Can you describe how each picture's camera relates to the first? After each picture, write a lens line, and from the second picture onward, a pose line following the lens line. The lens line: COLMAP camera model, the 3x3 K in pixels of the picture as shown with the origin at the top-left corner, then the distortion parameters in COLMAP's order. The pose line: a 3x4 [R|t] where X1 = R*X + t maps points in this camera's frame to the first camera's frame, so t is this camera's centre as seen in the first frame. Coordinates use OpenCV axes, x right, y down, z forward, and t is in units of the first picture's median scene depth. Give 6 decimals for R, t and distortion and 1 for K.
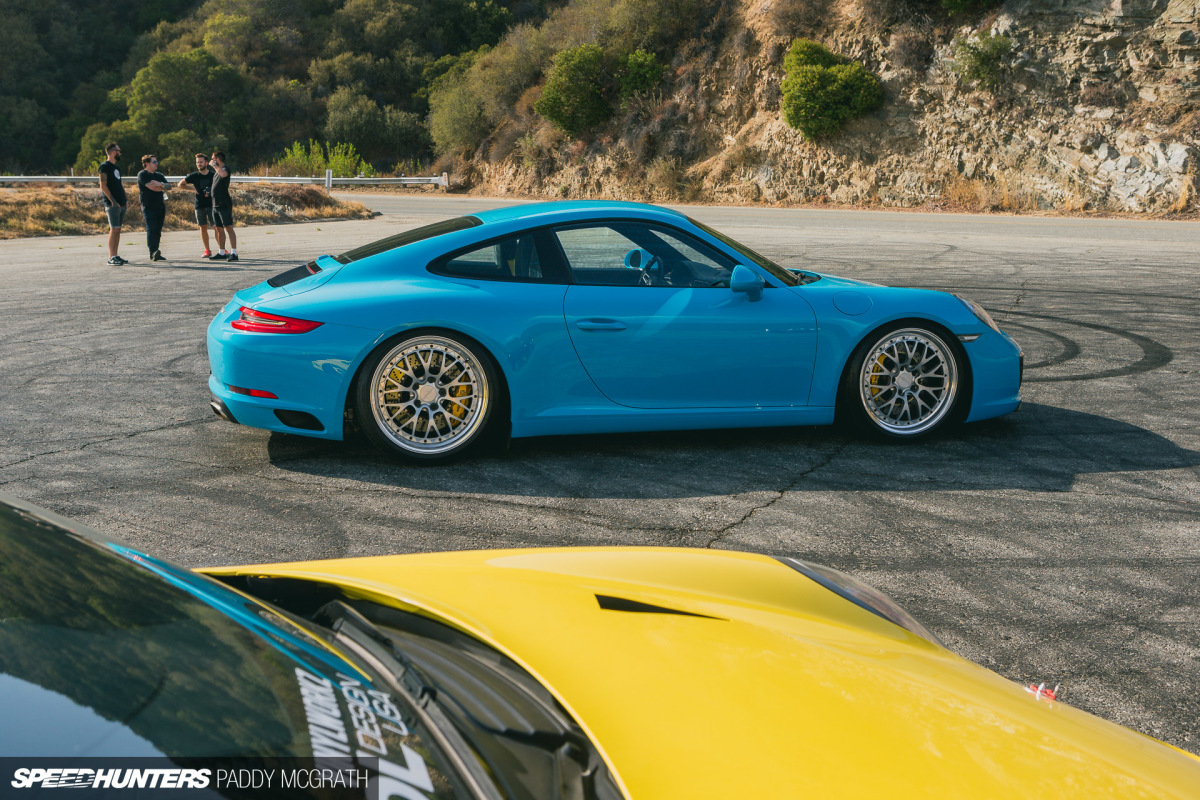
lens RADIAL K [[1234.4, 0, 556.1], [0, 1234.4, 383.9], [0, 0, 1]] dist [-0.086001, 0.121173]
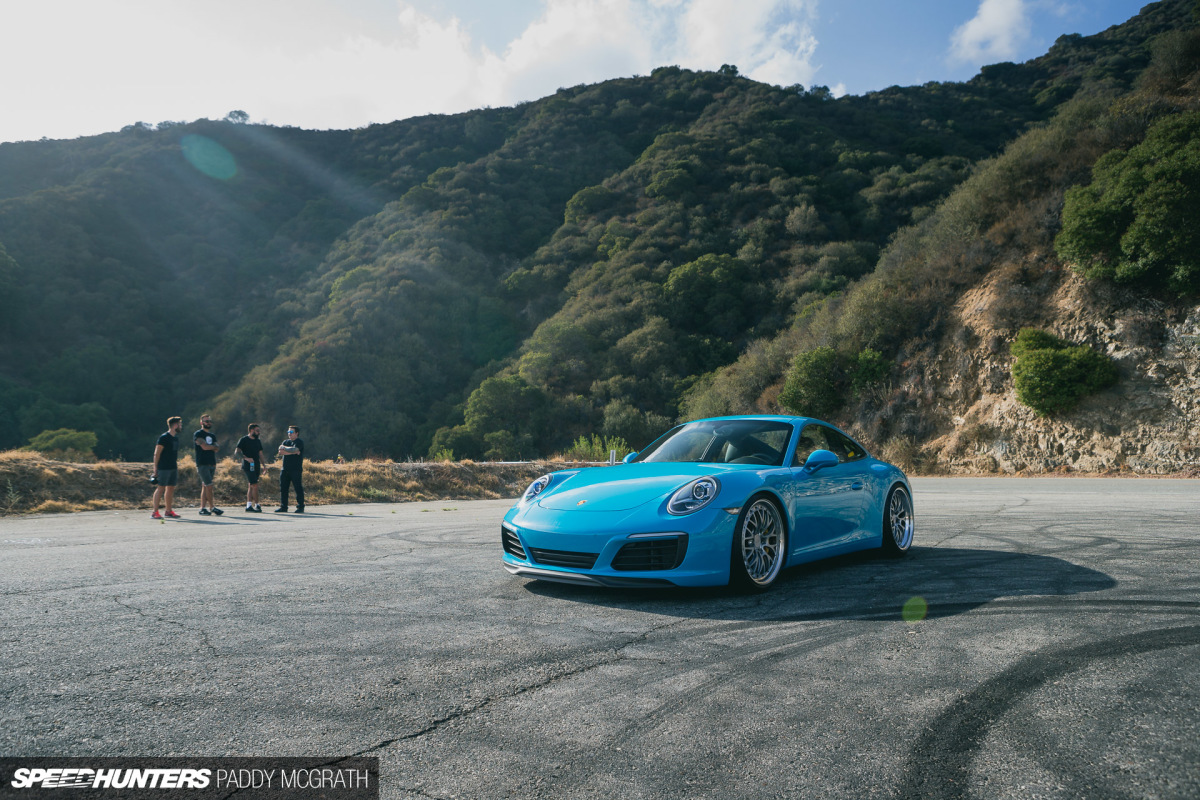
lens RADIAL K [[843.7, 0, 599.6], [0, 843.7, 388.2], [0, 0, 1]] dist [-0.086957, 0.073190]
pose [[0.983748, -0.025525, -0.177729, -0.057056], [-0.021266, 0.966313, -0.256491, -0.025828], [0.178289, 0.256102, 0.950066, 0.235323]]
